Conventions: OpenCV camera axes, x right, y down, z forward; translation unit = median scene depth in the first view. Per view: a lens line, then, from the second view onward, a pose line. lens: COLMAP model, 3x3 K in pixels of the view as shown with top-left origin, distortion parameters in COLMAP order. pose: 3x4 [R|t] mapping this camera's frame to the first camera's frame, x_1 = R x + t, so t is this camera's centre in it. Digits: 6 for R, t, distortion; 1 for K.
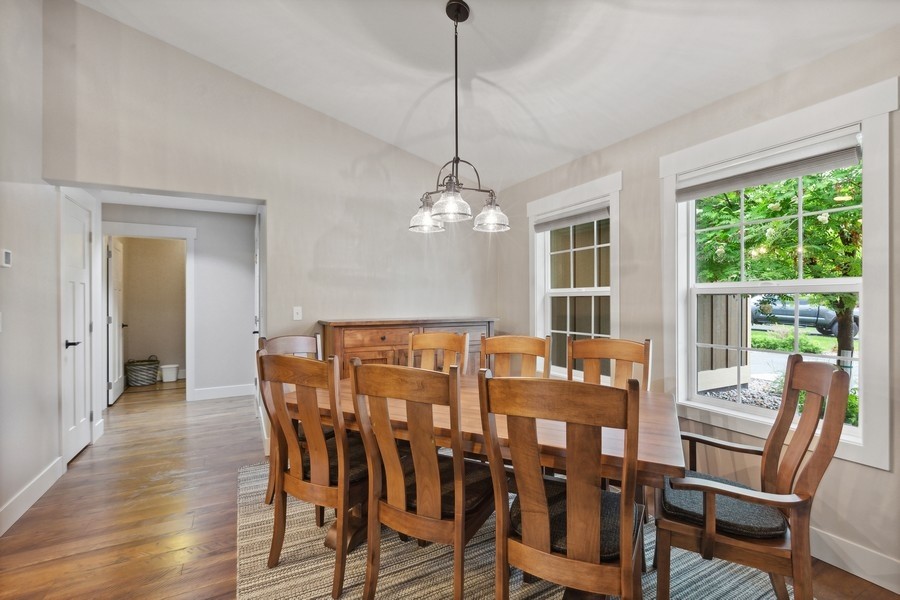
lens RADIAL K [[404.2, 0, 447.7], [0, 404.2, 302.4], [0, 0, 1]] dist [0.001492, -0.000377]
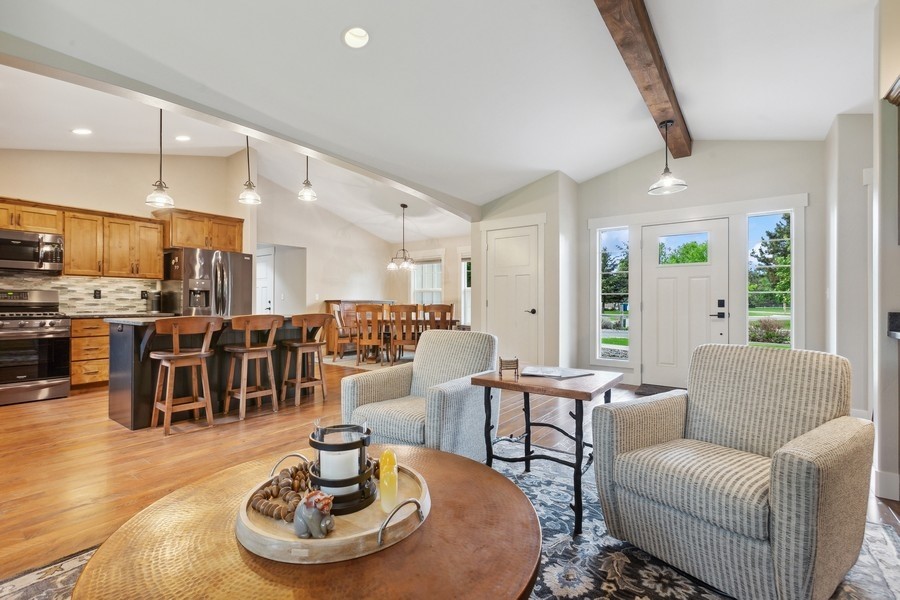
lens RADIAL K [[404.2, 0, 441.6], [0, 404.2, 299.3], [0, 0, 1]] dist [0.001492, -0.000377]
pose [[0.901046, 0.009636, 0.433616, -0.808183], [-0.004283, 0.999902, -0.013322, 0.074801], [-0.433702, 0.010147, 0.900999, -1.524043]]
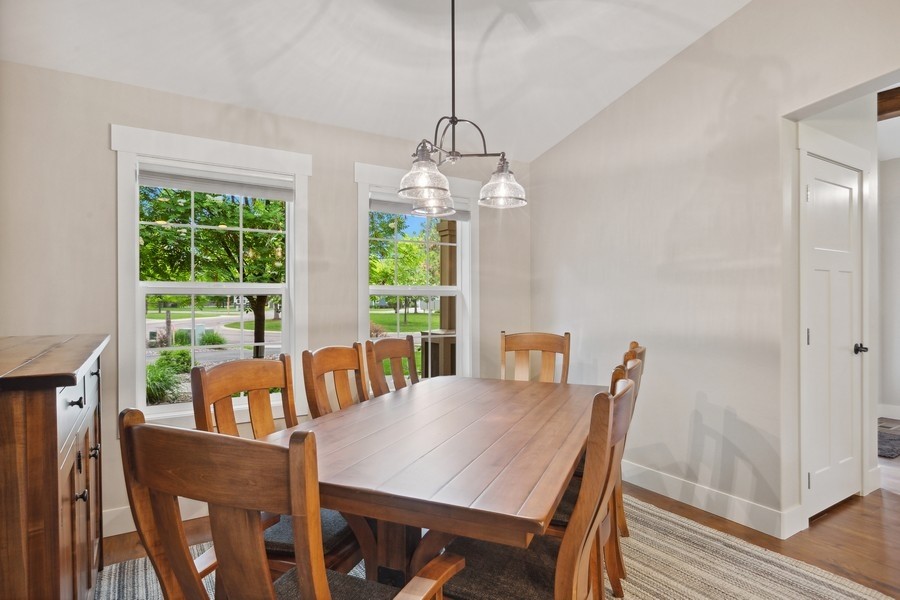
lens RADIAL K [[488.3, 0, 445.0], [0, 488.3, 301.3], [0, 0, 1]] dist [-0.002027, 0.000060]
pose [[-0.086903, 0.004436, 0.996207, -0.639668], [0.006775, 0.999970, -0.003862, 0.004132], [-0.996194, 0.006414, -0.086931, 0.764862]]
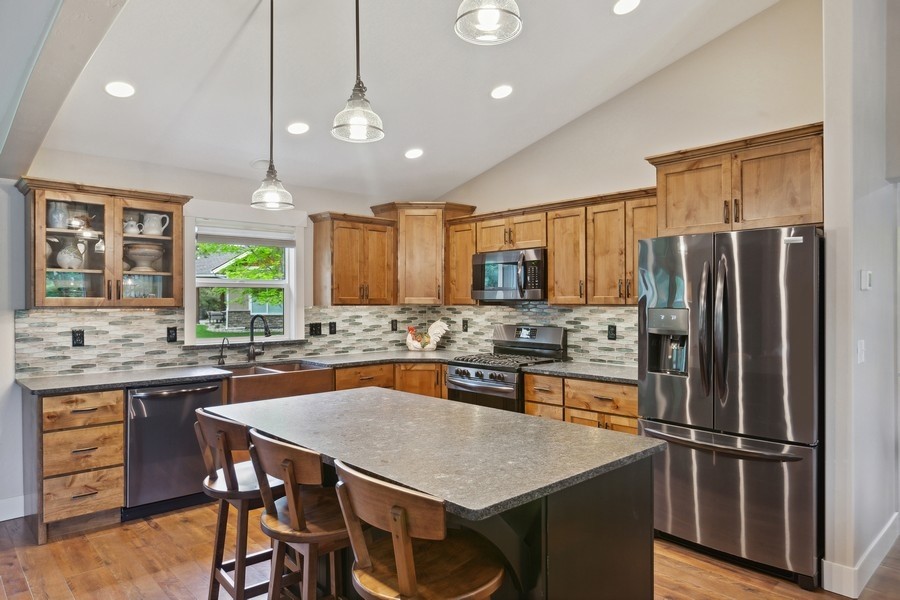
lens RADIAL K [[577.1, 0, 446.0], [0, 577.1, 298.0], [0, 0, 1]] dist [-0.004150, 0.000143]
pose [[0.270317, 0.000056, -0.962771, -0.081205], [0.000764, 1.000000, 0.000273, -0.050766], [0.962771, -0.000809, 0.270317, -0.182692]]
